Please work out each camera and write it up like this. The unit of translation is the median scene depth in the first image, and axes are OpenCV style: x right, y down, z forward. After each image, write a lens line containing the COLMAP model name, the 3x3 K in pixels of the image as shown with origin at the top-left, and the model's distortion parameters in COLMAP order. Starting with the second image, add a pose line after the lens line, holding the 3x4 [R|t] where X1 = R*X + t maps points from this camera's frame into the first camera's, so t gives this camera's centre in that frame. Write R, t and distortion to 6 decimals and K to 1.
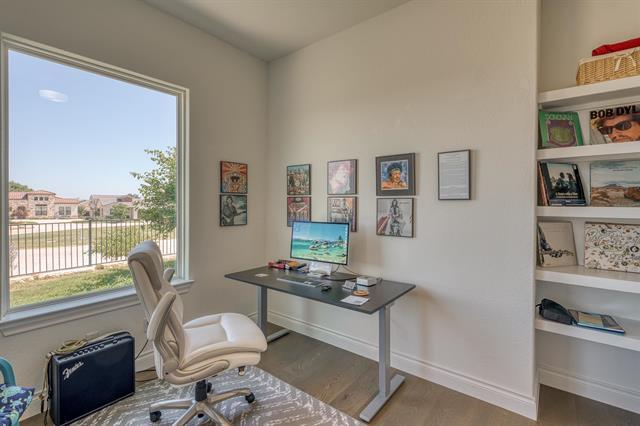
lens RADIAL K [[293.8, 0, 318.4], [0, 293.8, 203.6], [0, 0, 1]] dist [-0.000892, -0.000144]
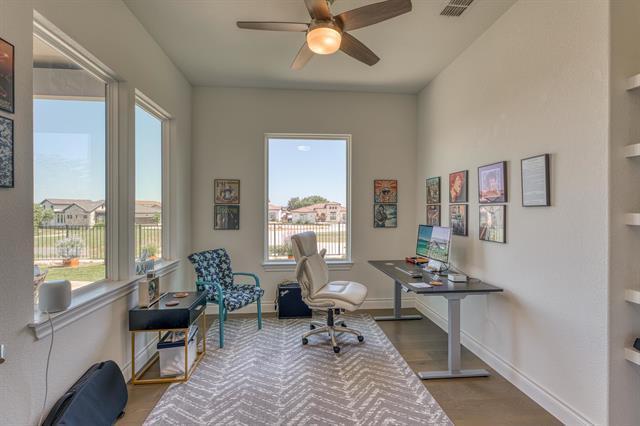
lens RADIAL K [[298.2, 0, 323.3], [0, 298.2, 210.0], [0, 0, 1]] dist [0.003705, 0.000417]
pose [[0.693574, -0.003566, -0.720377, 0.548161], [0.000273, 0.999989, -0.004687, 0.002946], [0.720385, 0.003054, 0.693567, -0.155349]]
